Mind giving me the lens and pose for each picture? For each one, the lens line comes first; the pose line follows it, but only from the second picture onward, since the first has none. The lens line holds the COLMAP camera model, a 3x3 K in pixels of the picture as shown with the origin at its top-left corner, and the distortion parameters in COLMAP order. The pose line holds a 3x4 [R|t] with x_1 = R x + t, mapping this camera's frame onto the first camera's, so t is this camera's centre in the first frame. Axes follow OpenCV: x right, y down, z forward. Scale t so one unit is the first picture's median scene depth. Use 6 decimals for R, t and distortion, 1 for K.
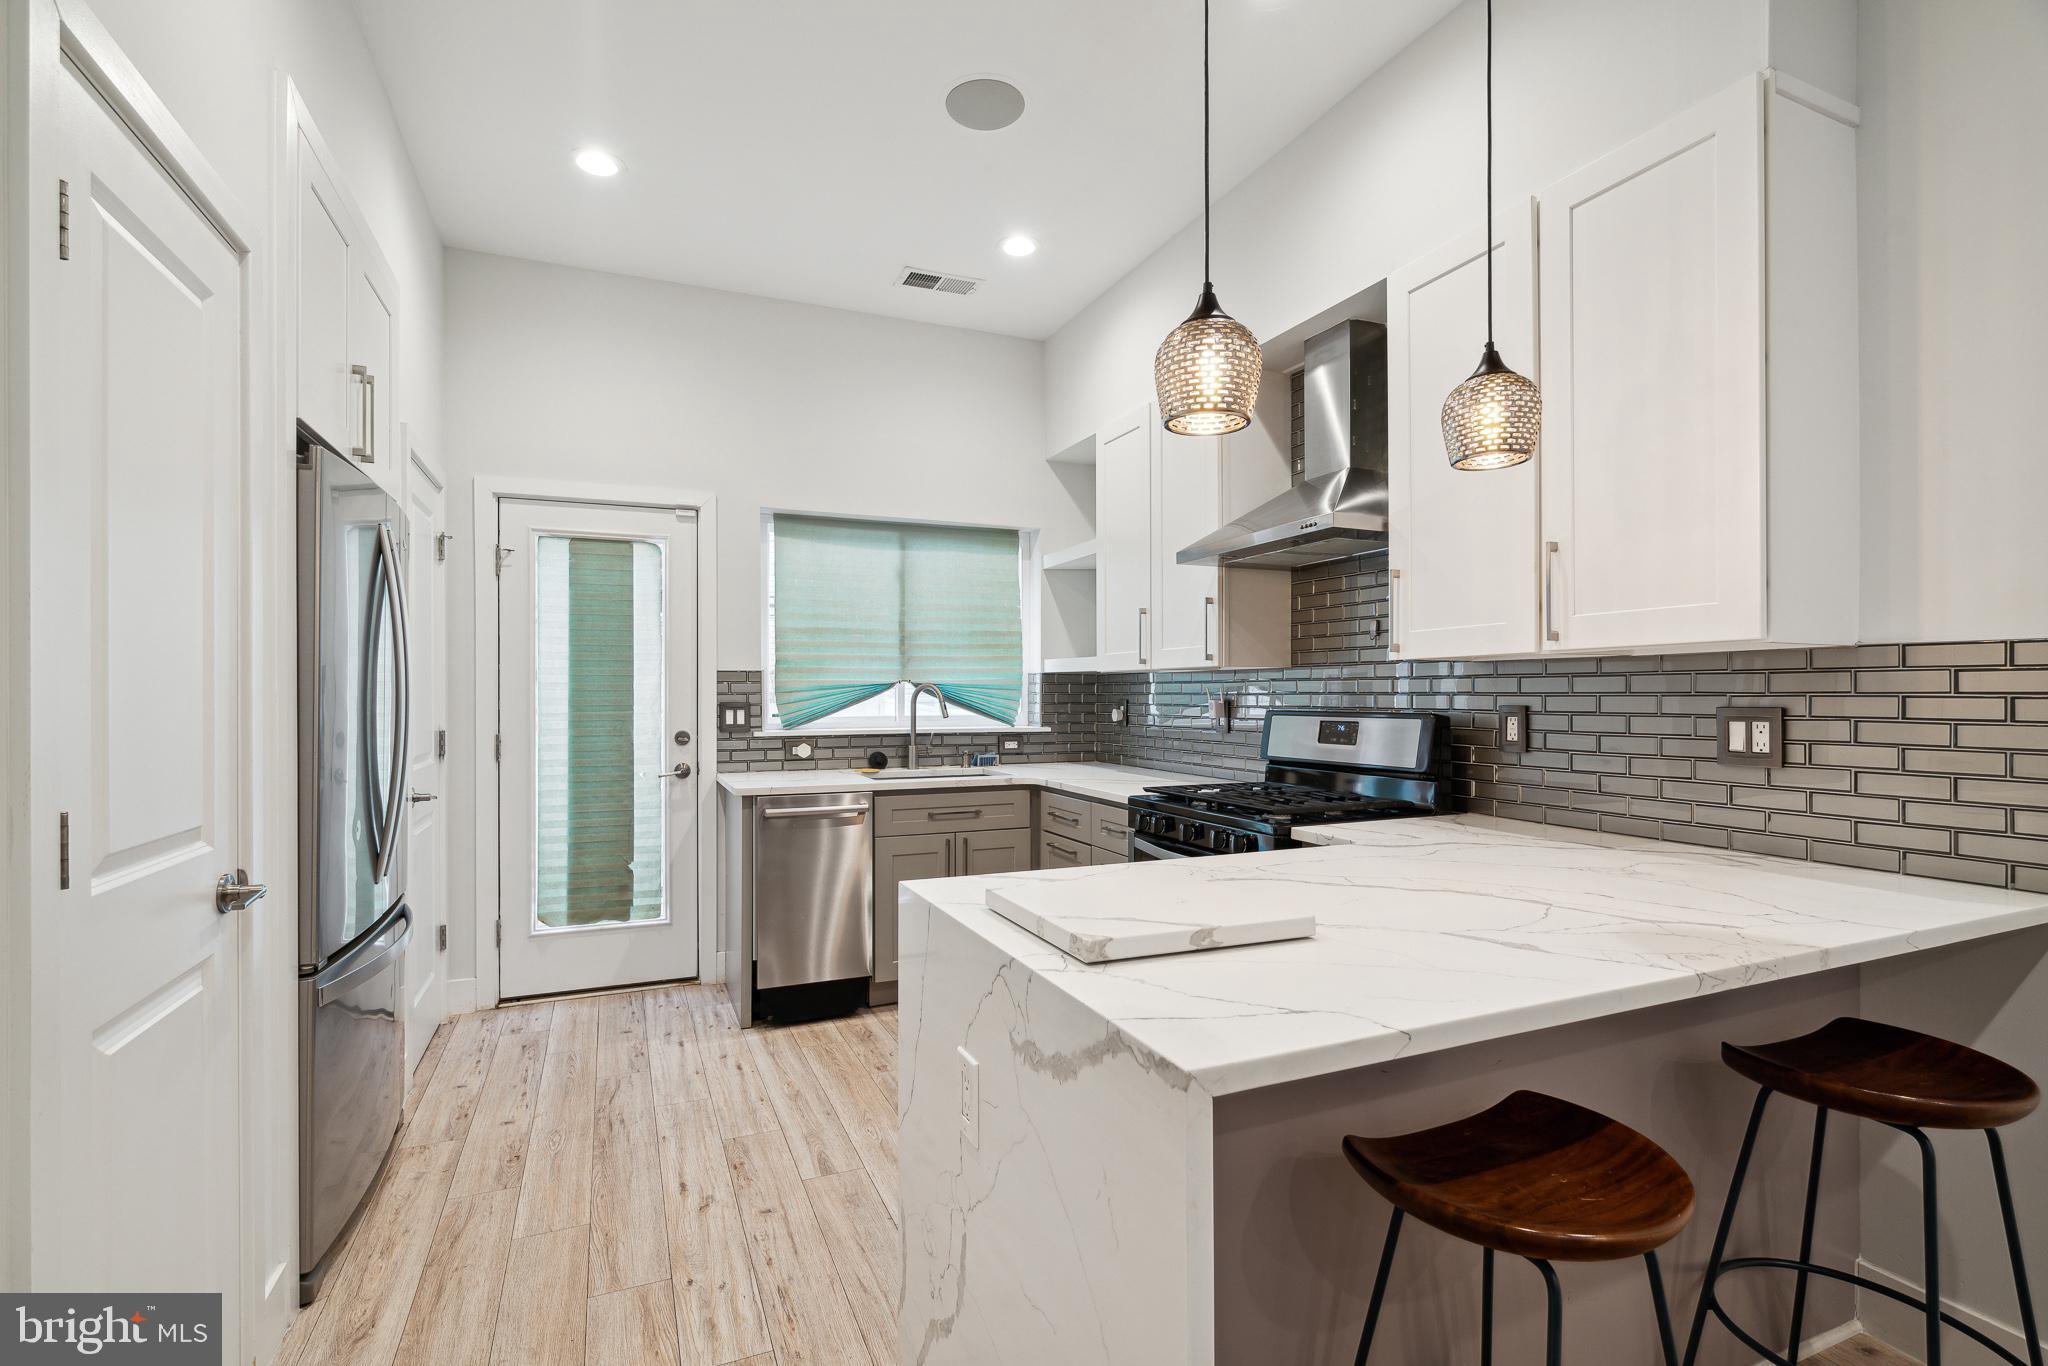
lens RADIAL K [[940.2, 0, 1021.6], [0, 940.2, 698.6], [0, 0, 1]] dist [-0.004924, 0.001641]
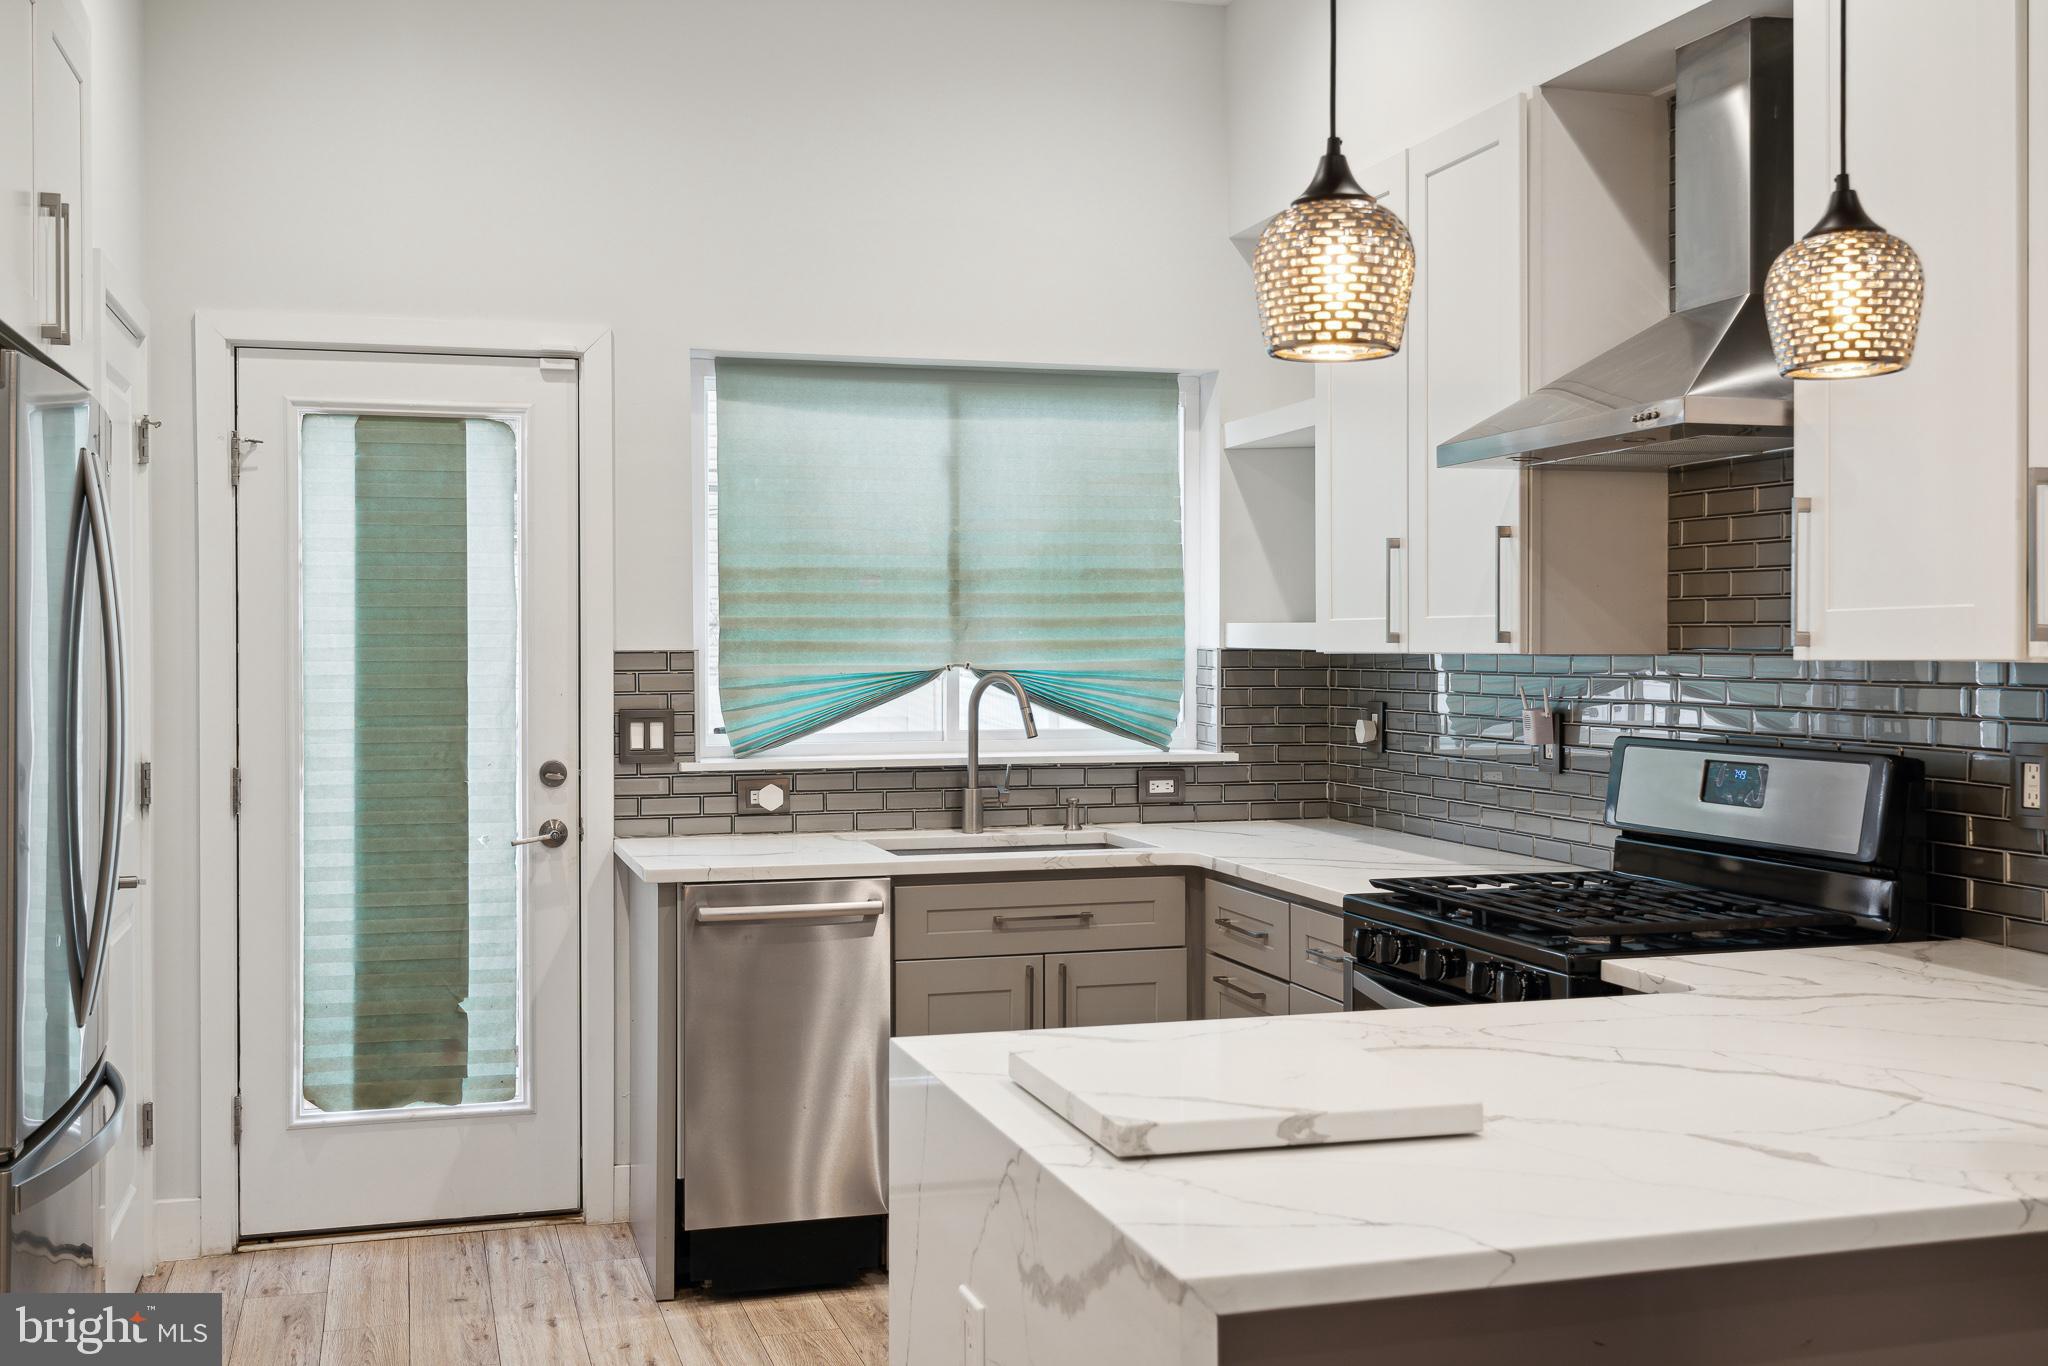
lens RADIAL K [[2019.1, 0, 1026.0], [0, 2019.1, 671.1], [0, 0, 1]] dist [0.012133, 0.000000]
pose [[0.993579, 0.000476, -0.113135, 0.053059], [0.000294, 0.999977, 0.006789, -0.029267], [0.113136, -0.006779, 0.993556, -0.159325]]
